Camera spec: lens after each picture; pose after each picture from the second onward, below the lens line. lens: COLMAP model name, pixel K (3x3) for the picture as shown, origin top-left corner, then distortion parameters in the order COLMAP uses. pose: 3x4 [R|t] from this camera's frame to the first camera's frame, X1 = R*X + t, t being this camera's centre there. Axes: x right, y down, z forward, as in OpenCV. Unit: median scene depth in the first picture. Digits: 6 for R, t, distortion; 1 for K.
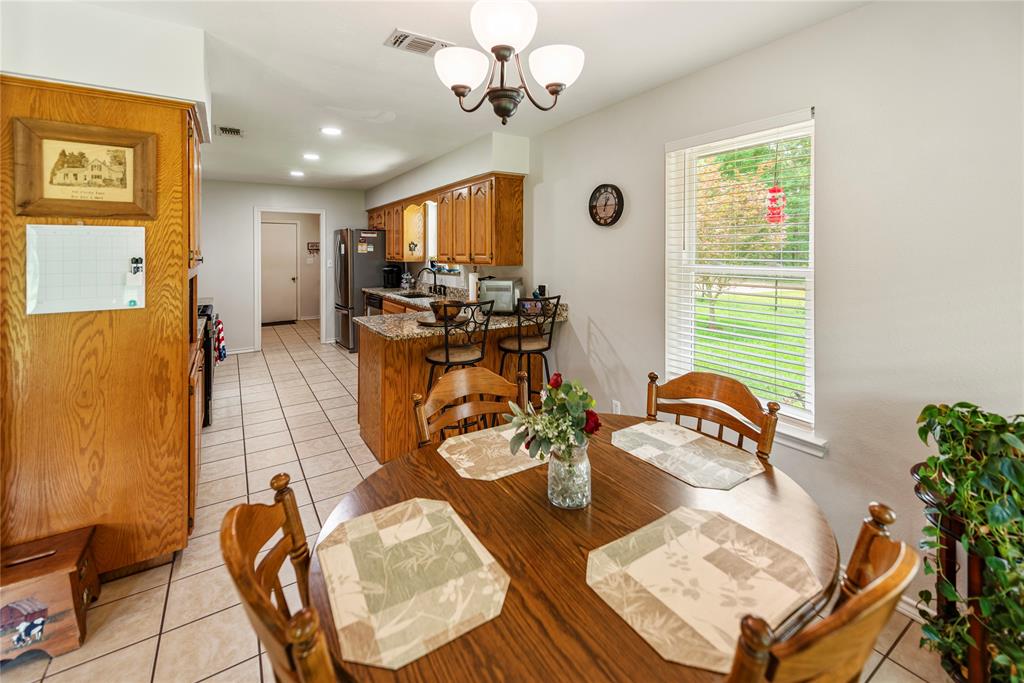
lens RADIAL K [[432.9, 0, 511.0], [0, 432.9, 257.3], [0, 0, 1]] dist [0.013018, 0.000142]
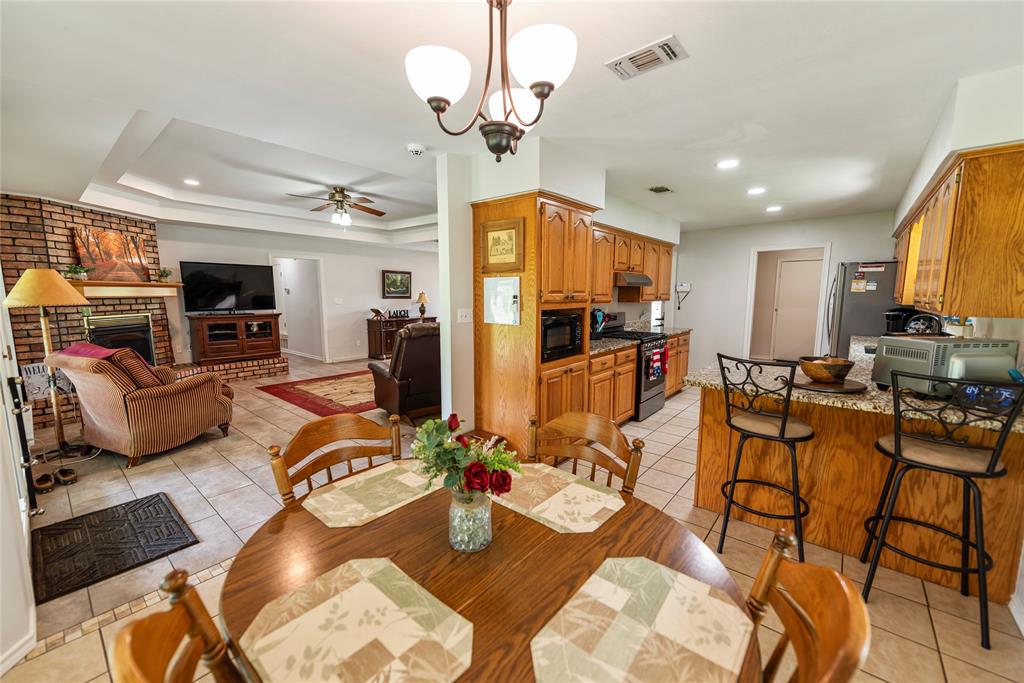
lens RADIAL K [[400.5, 0, 515.4], [0, 400.5, 341.7], [0, 0, 1]] dist [0.010221, -0.000650]
pose [[0.297085, 0.120926, -0.947163, 0.640516], [-0.011667, 0.992334, 0.123034, -0.011034], [0.954780, -0.025501, 0.296218, 0.540808]]
